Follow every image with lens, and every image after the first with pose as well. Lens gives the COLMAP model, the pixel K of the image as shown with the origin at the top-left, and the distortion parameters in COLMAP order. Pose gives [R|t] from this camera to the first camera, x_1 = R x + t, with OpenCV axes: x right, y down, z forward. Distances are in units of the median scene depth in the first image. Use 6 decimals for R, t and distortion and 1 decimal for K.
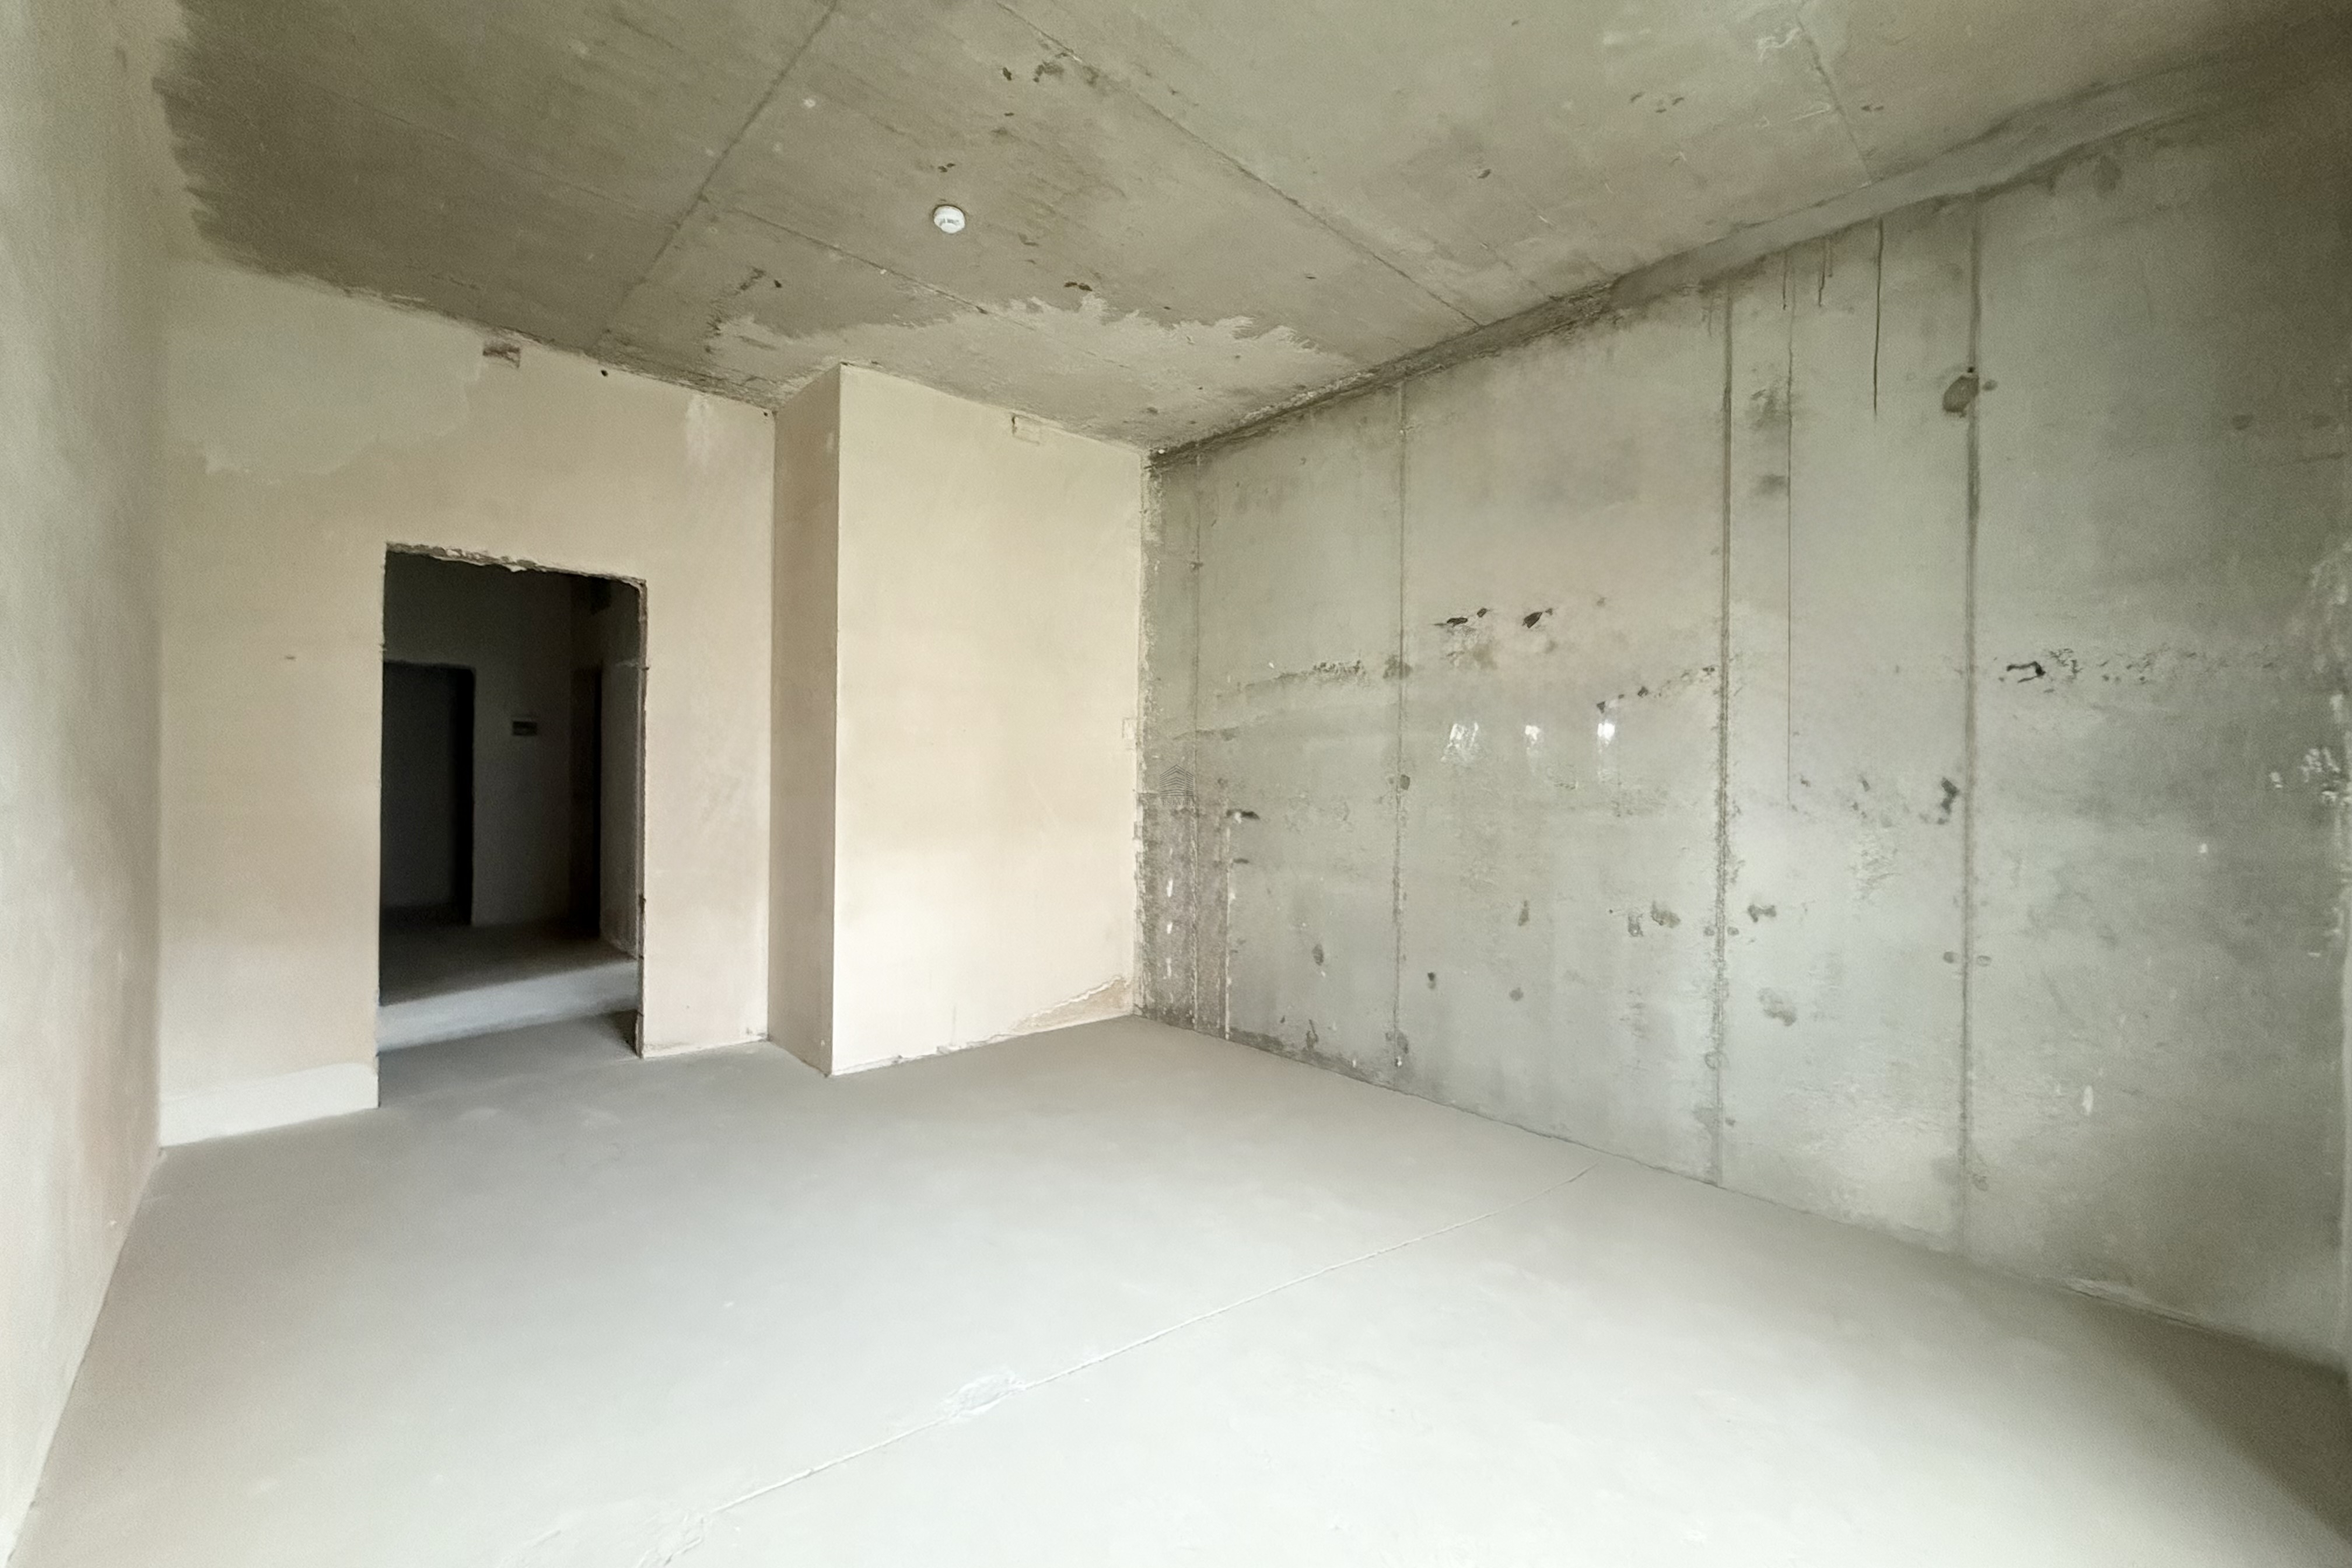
lens RADIAL K [[943.6, 0, 1172.9], [0, 943.6, 788.8], [0, 0, 1]] dist [0.000459, 0.000084]
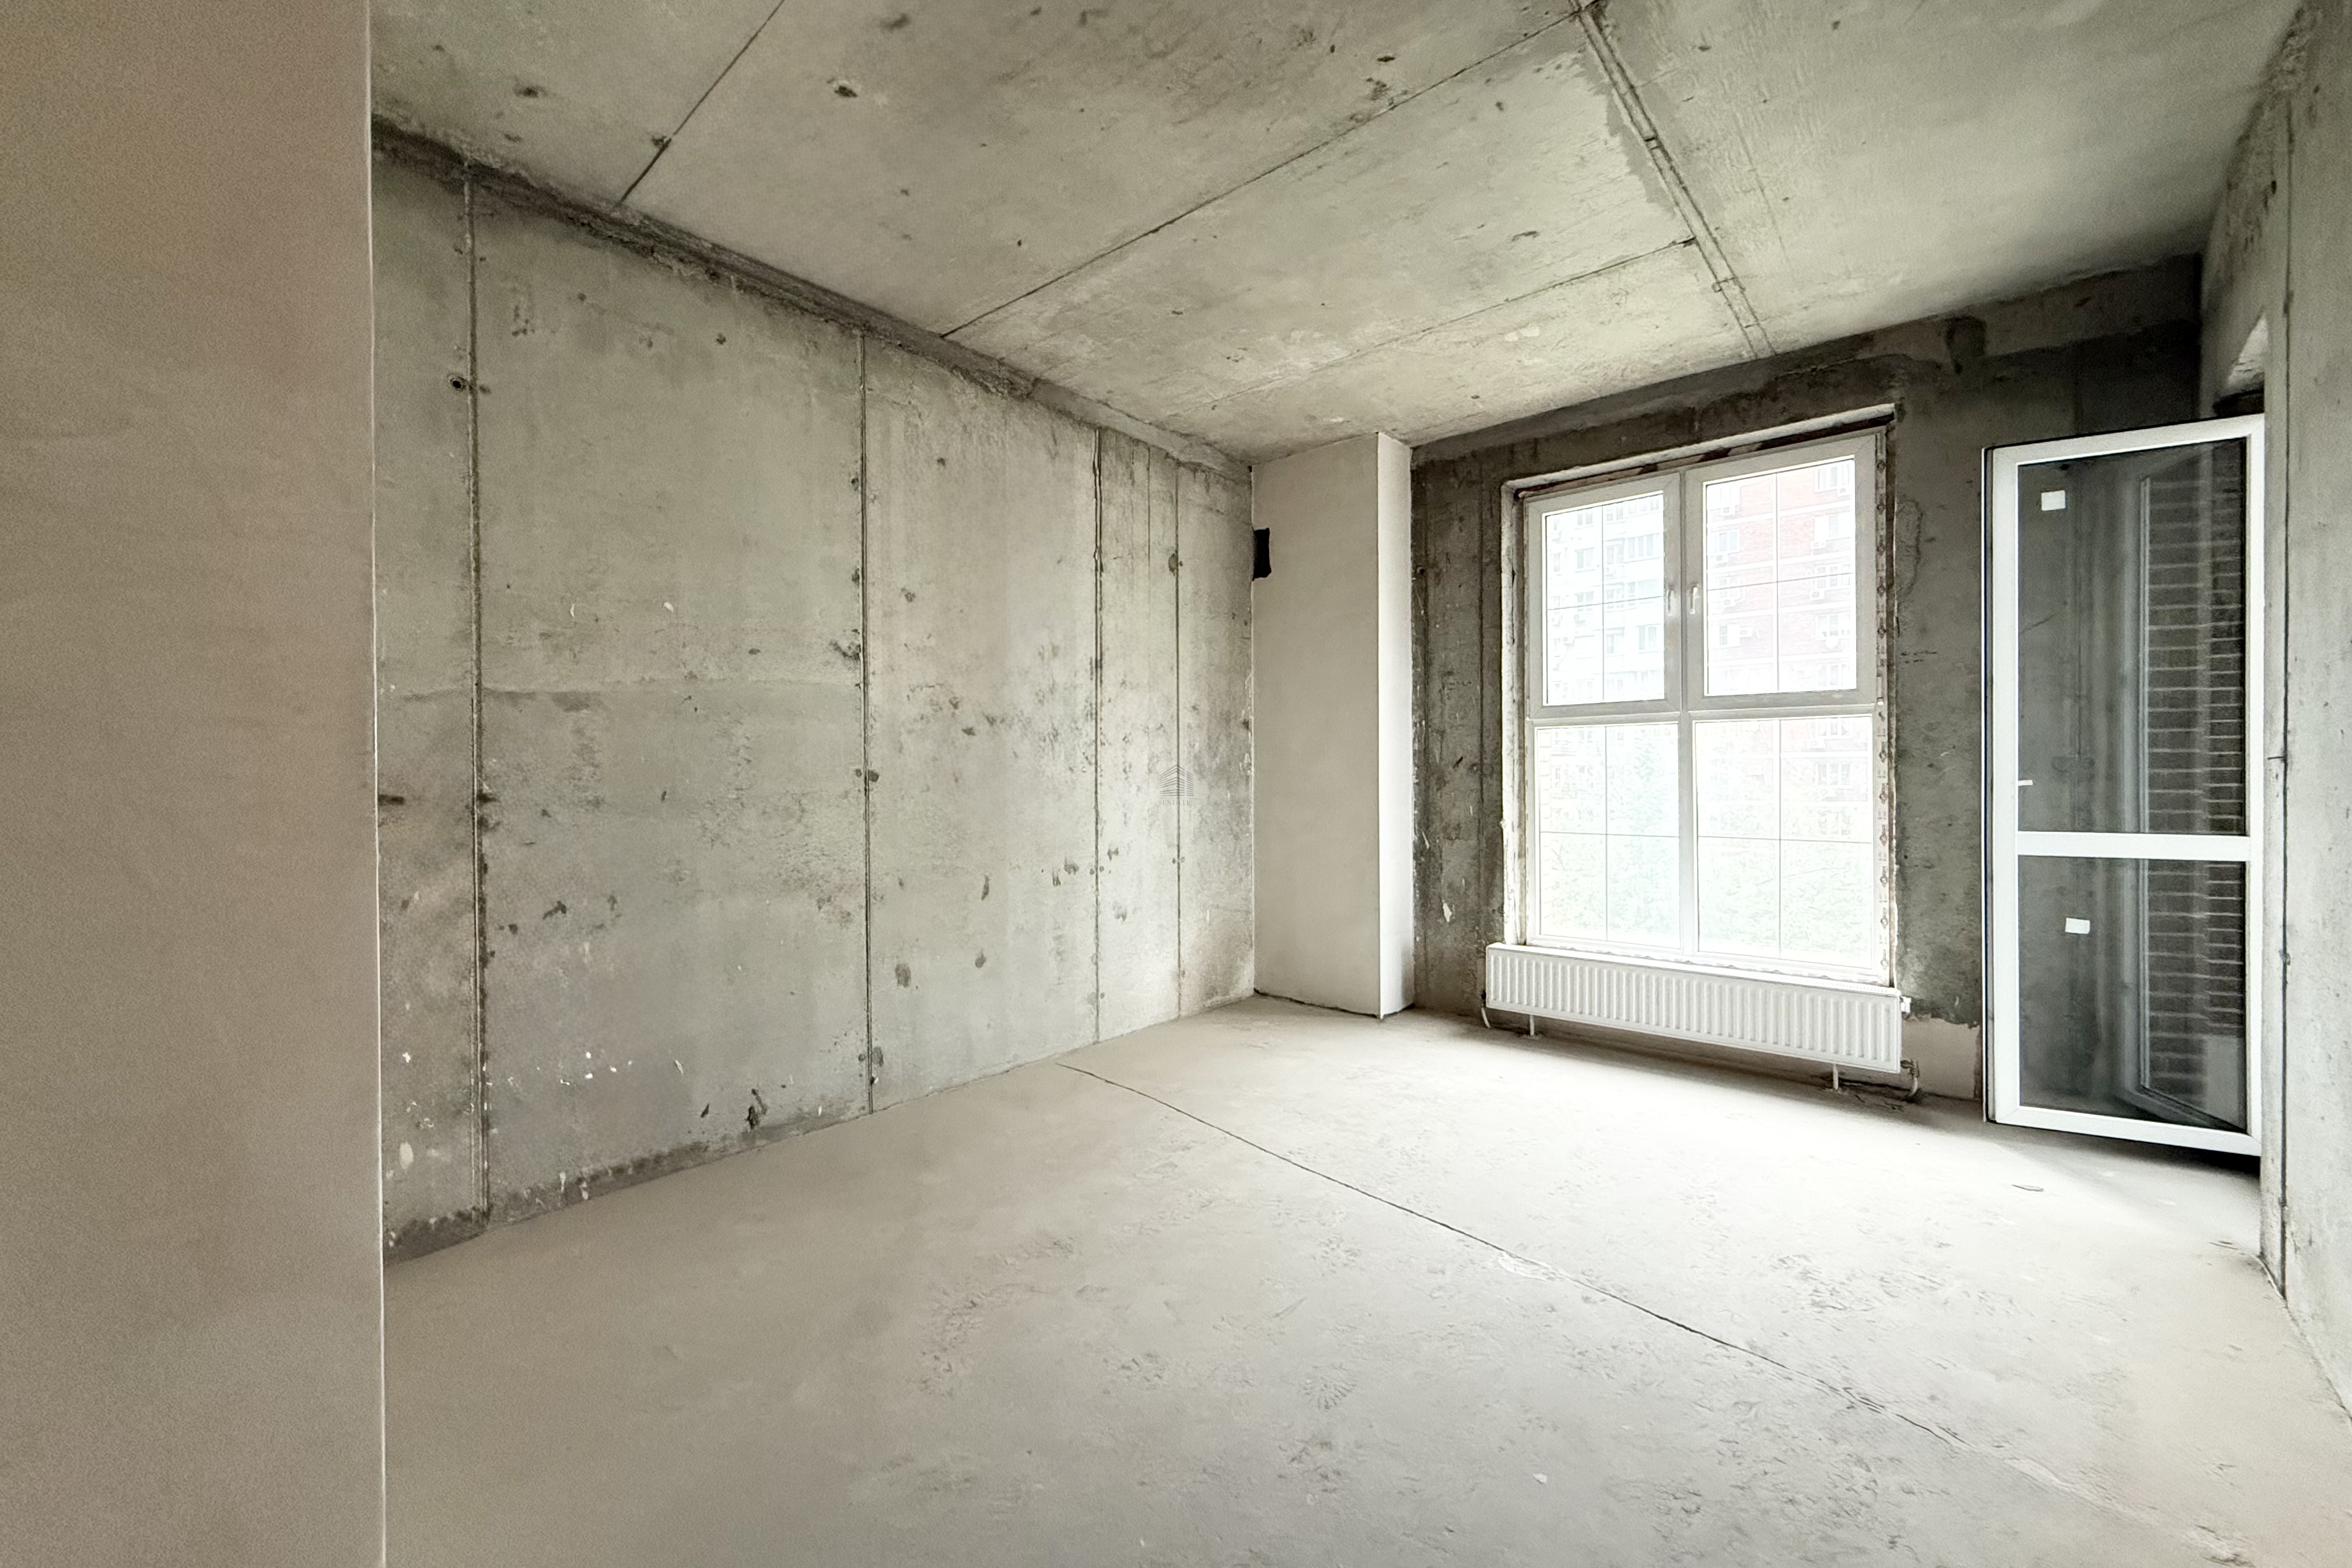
lens RADIAL K [[924.8, 0, 1170.4], [0, 924.8, 778.2], [0, 0, 1]] dist [0.000749, 0.000142]
pose [[-0.100637, -0.022038, 0.994679, -0.848737], [0.014435, 0.999617, 0.023608, -0.025441], [-0.994818, 0.016734, -0.100281, 1.002487]]
